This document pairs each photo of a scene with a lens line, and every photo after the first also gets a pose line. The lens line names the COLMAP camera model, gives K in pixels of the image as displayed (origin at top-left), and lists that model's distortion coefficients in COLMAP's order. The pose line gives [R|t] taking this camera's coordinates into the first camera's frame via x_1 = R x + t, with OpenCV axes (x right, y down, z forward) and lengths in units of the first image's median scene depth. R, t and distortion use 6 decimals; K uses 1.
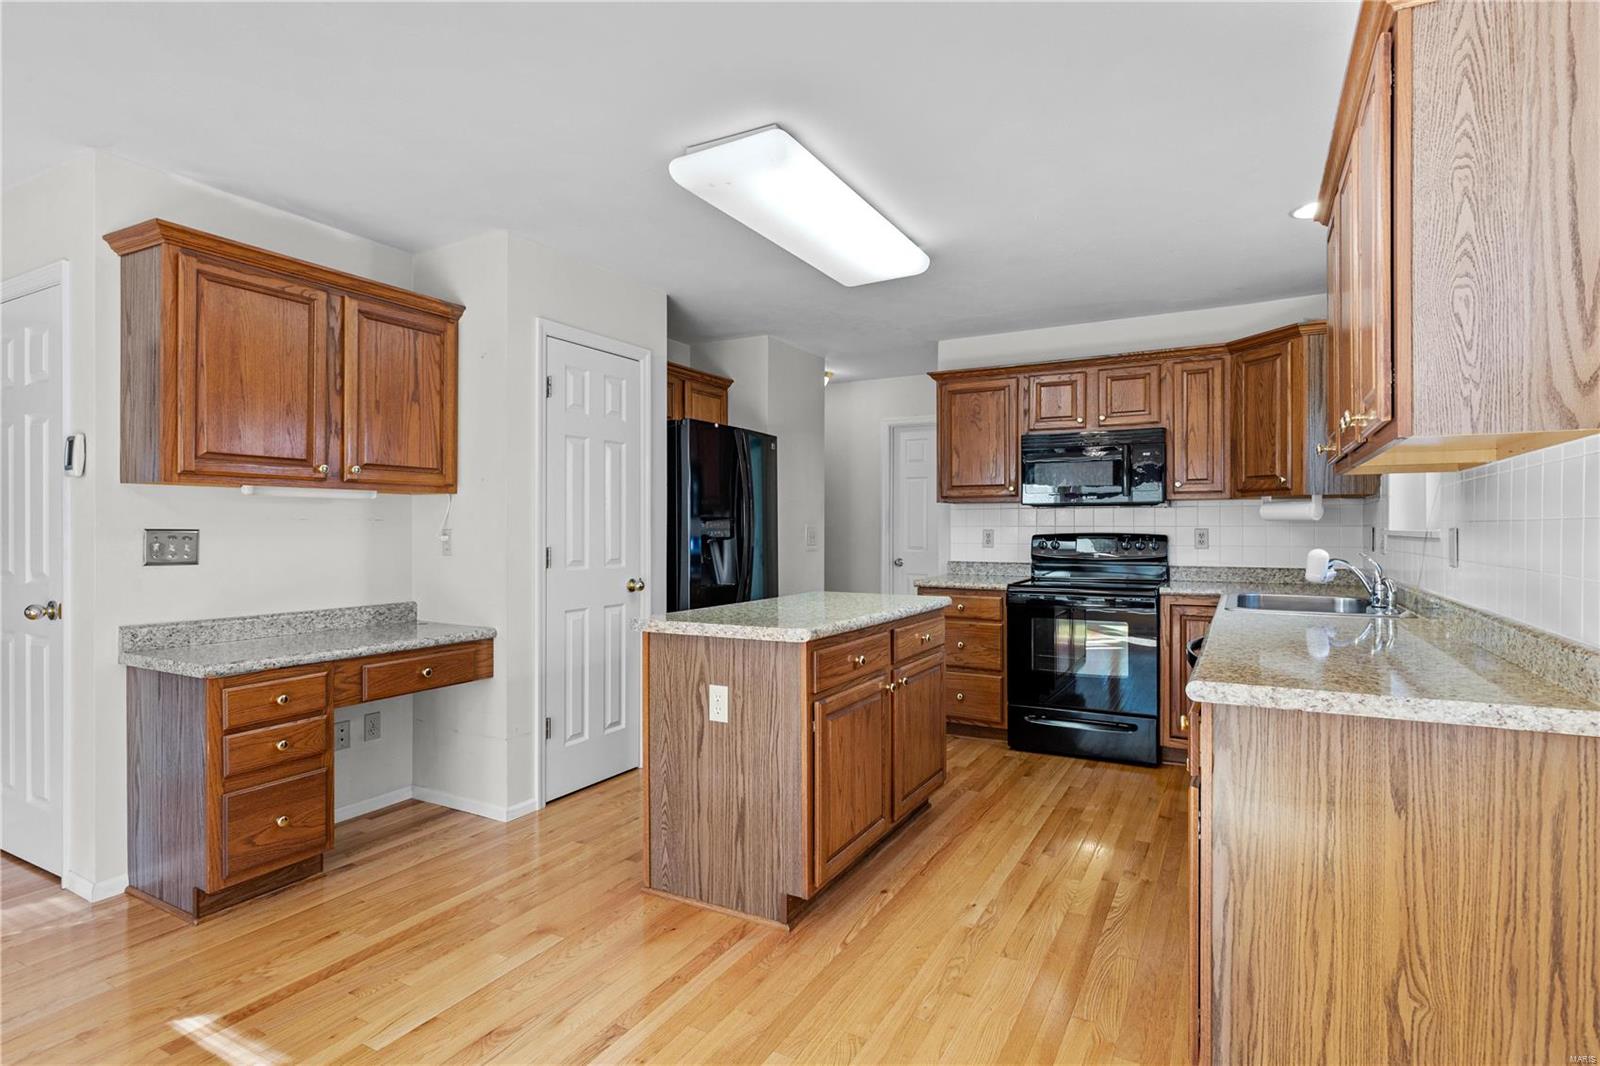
lens RADIAL K [[794.8, 0, 810.0], [0, 794.8, 527.0], [0, 0, 1]] dist [0.000226, 0.000448]
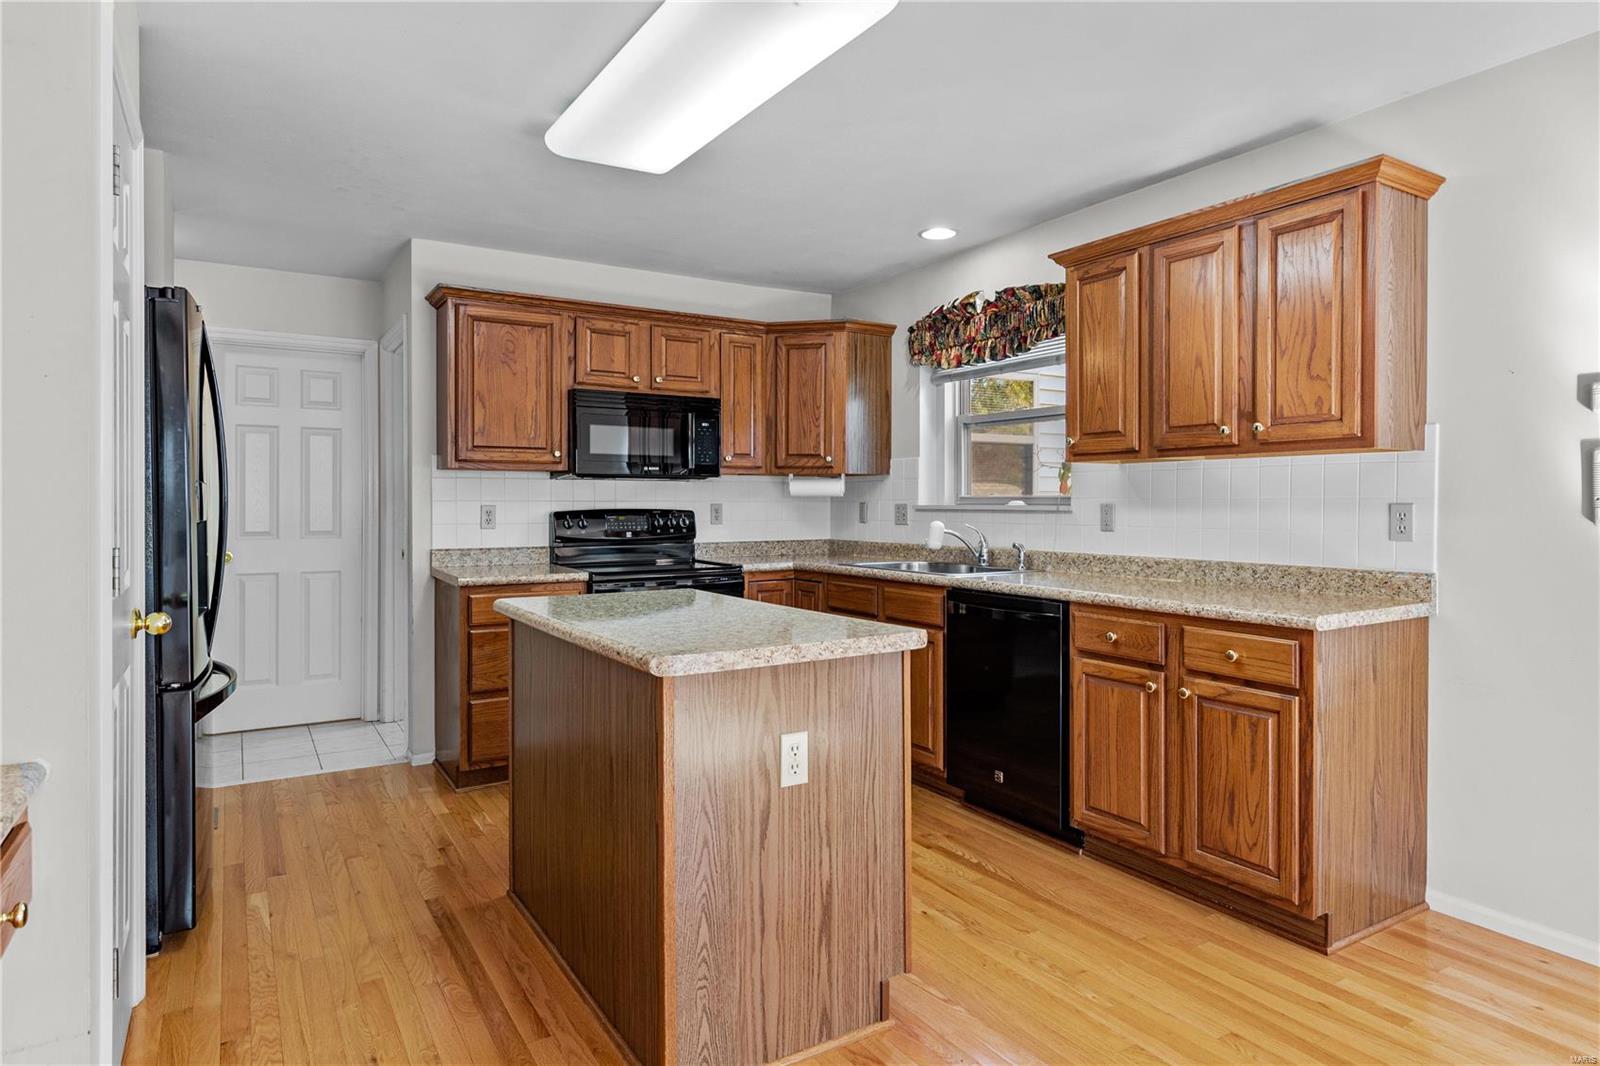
lens RADIAL K [[928.0, 0, 819.0], [0, 928.0, 507.1], [0, 0, 1]] dist [0.007854, 0.000286]
pose [[0.487355, -0.003087, 0.873198, -0.597331], [-0.002167, 0.999986, 0.004745, 0.000545], [-0.873201, -0.004205, 0.487342, 0.439390]]
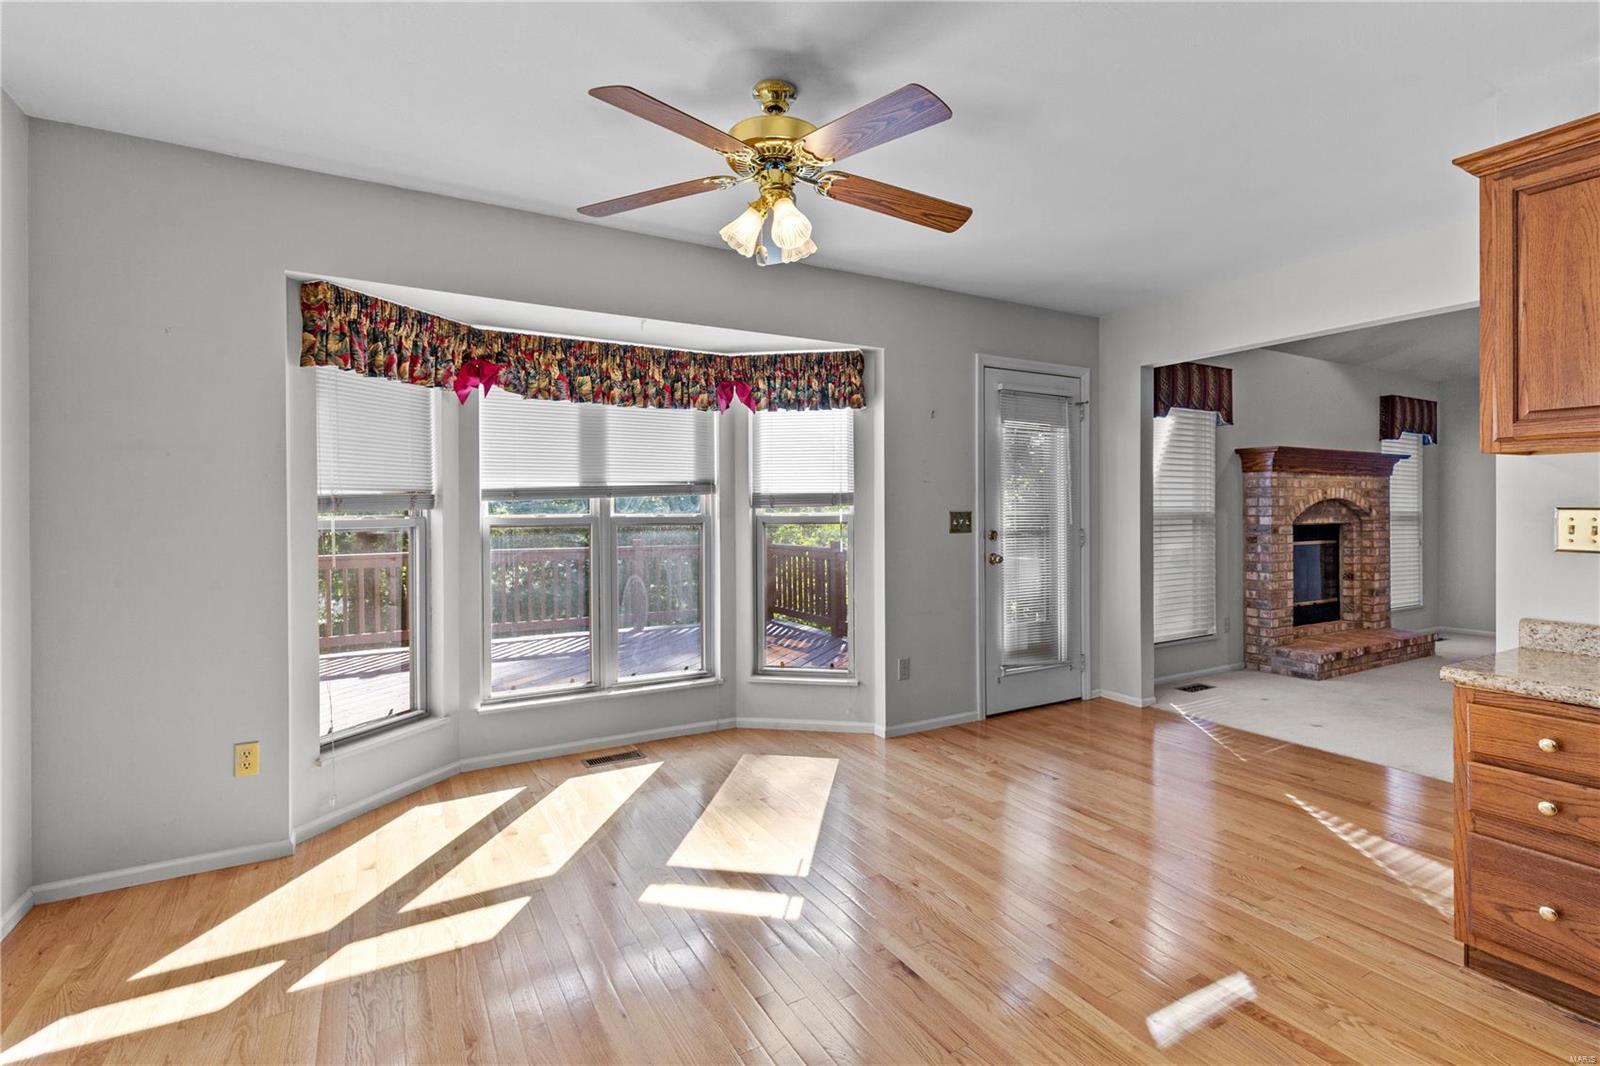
lens RADIAL K [[757.3, 0, 830.9], [0, 757.3, 515.7], [0, 0, 1]] dist [0.002733, 0.000047]
pose [[-0.507954, 0.008678, -0.861340, 0.198828], [0.005910, 0.999961, 0.006589, 0.000704], [0.861364, -0.001744, -0.507986, 0.609068]]
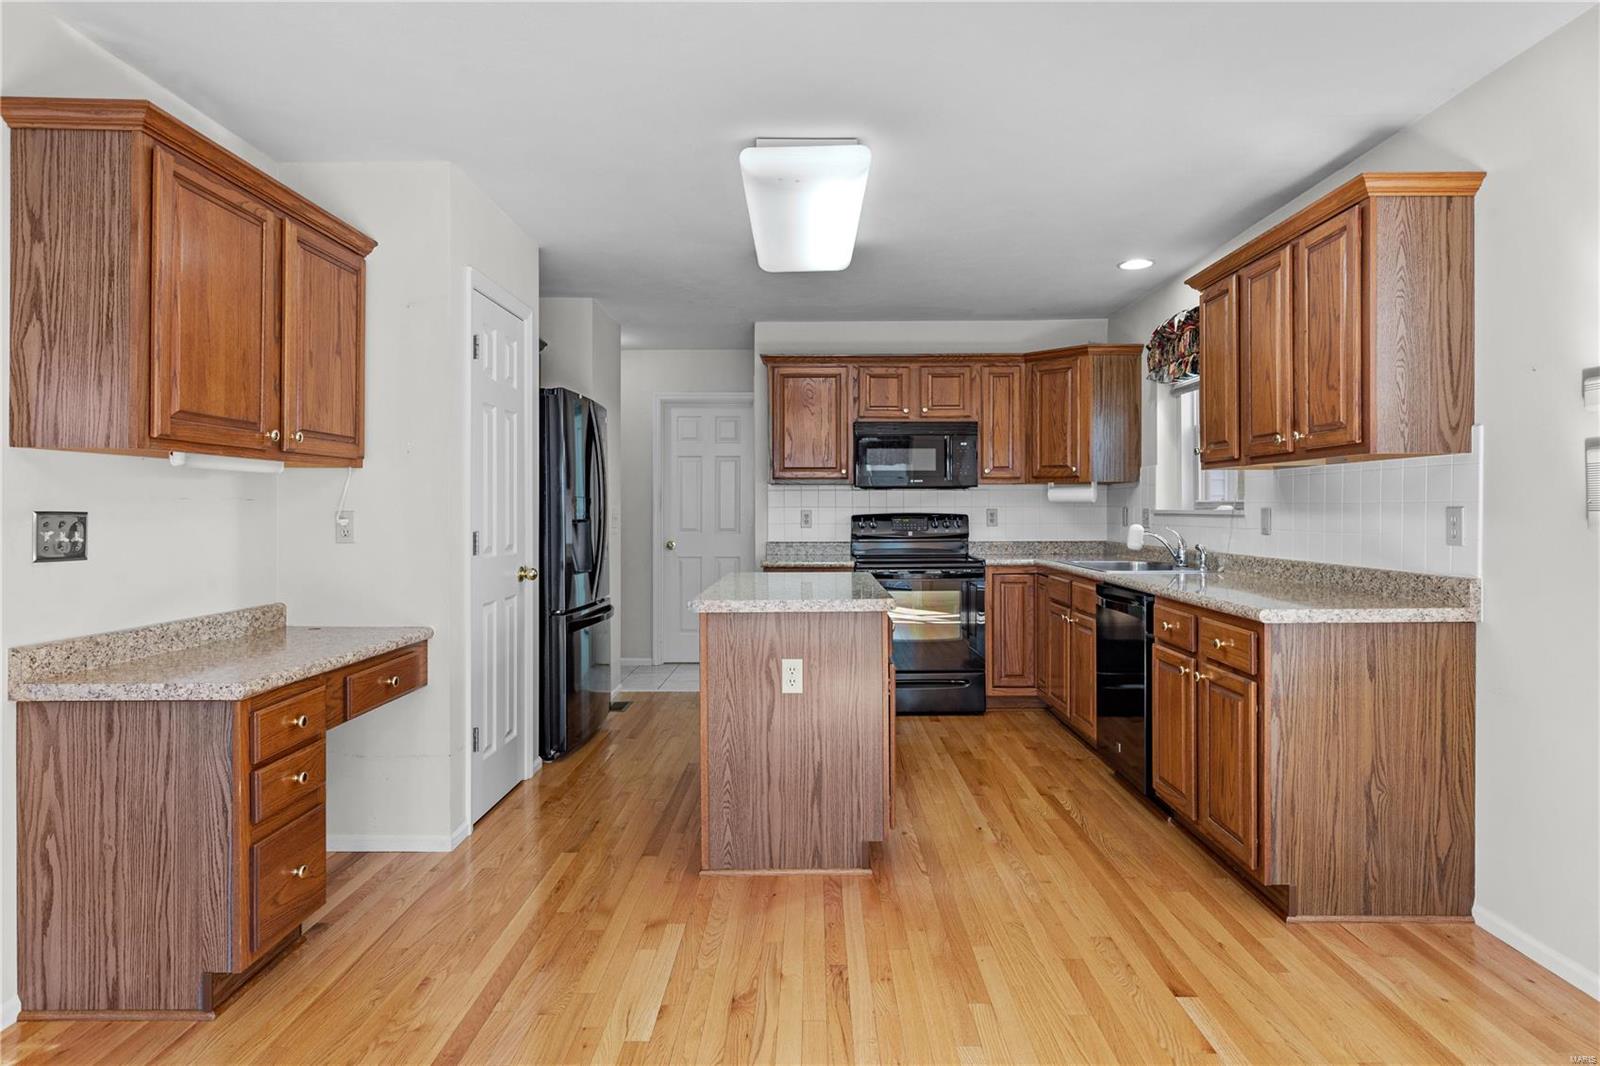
lens RADIAL K [[896.1, 0, 811.3], [0, 896.1, 507.5], [0, 0, 1]] dist [0.005706, 0.000042]
pose [[0.879621, -0.000886, 0.475674, -0.486705], [0.001073, 0.999999, -0.000123, -0.000161], [-0.475673, 0.000618, 0.879622, -0.039105]]
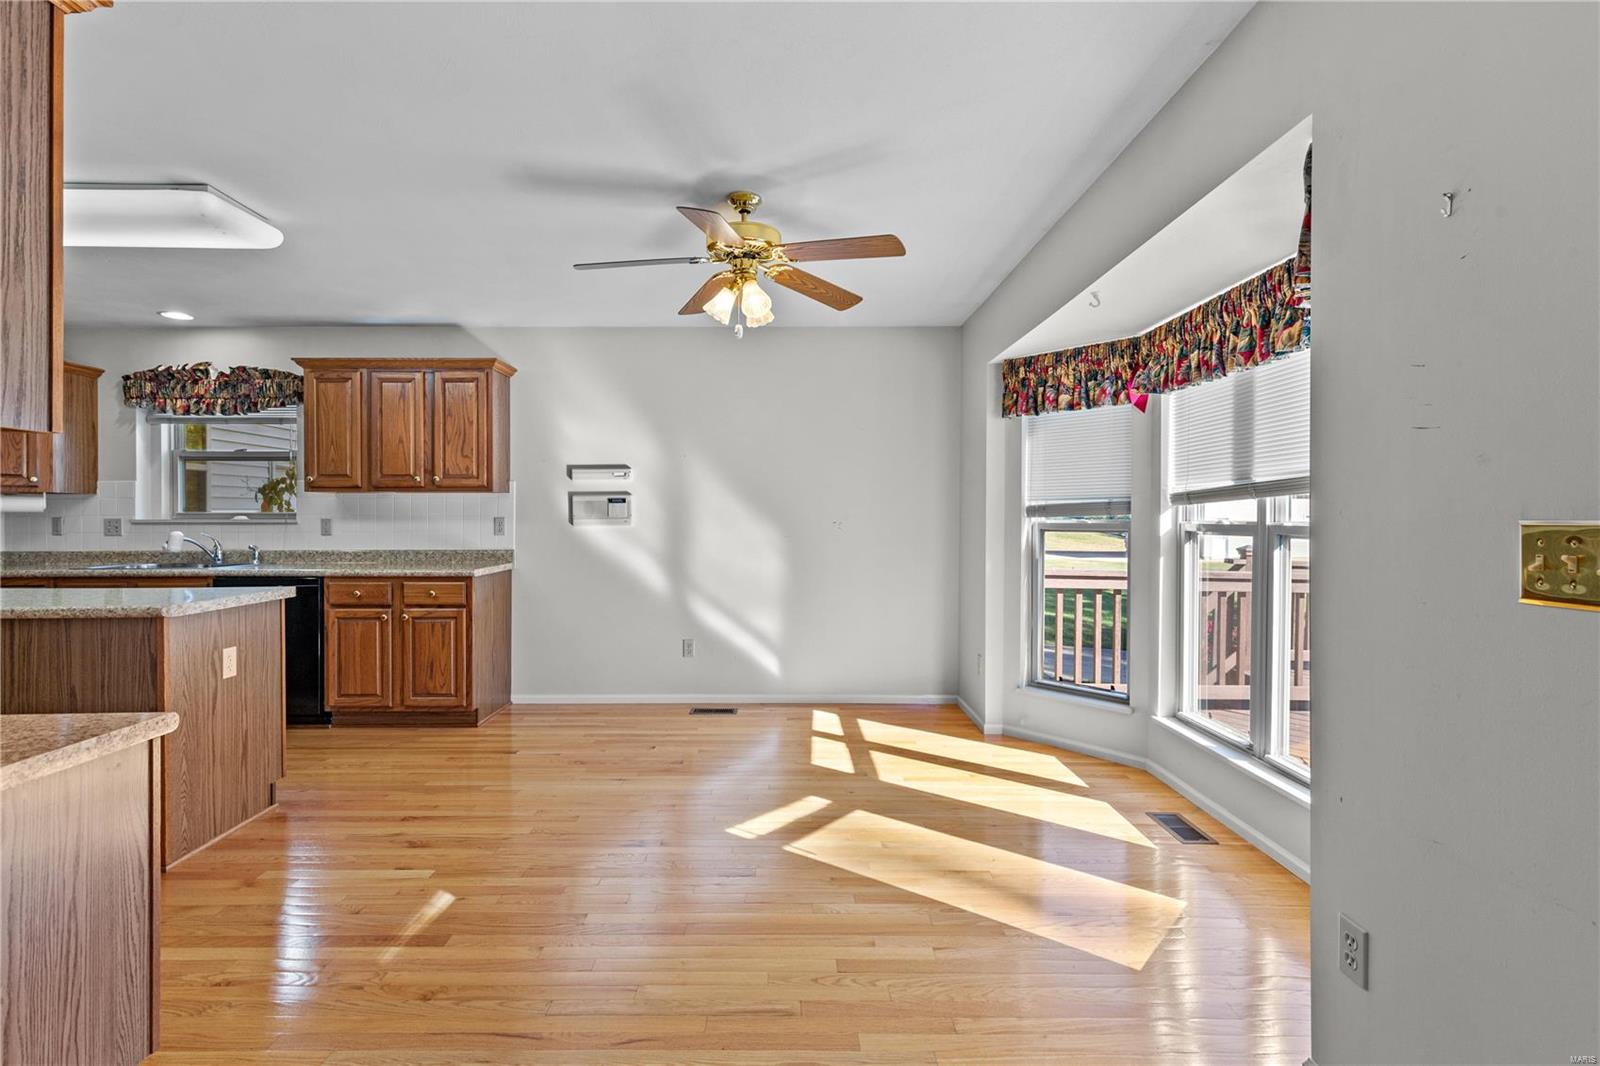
lens RADIAL K [[748.0, 0, 784.4], [0, 748.0, 519.8], [0, 0, 1]] dist [0.000243, -0.000166]
pose [[-0.477090, -0.001531, 0.878853, -1.128842], [-0.000458, 0.999999, 0.001493, 0.001989], [-0.878854, 0.000310, -0.477090, 0.594478]]
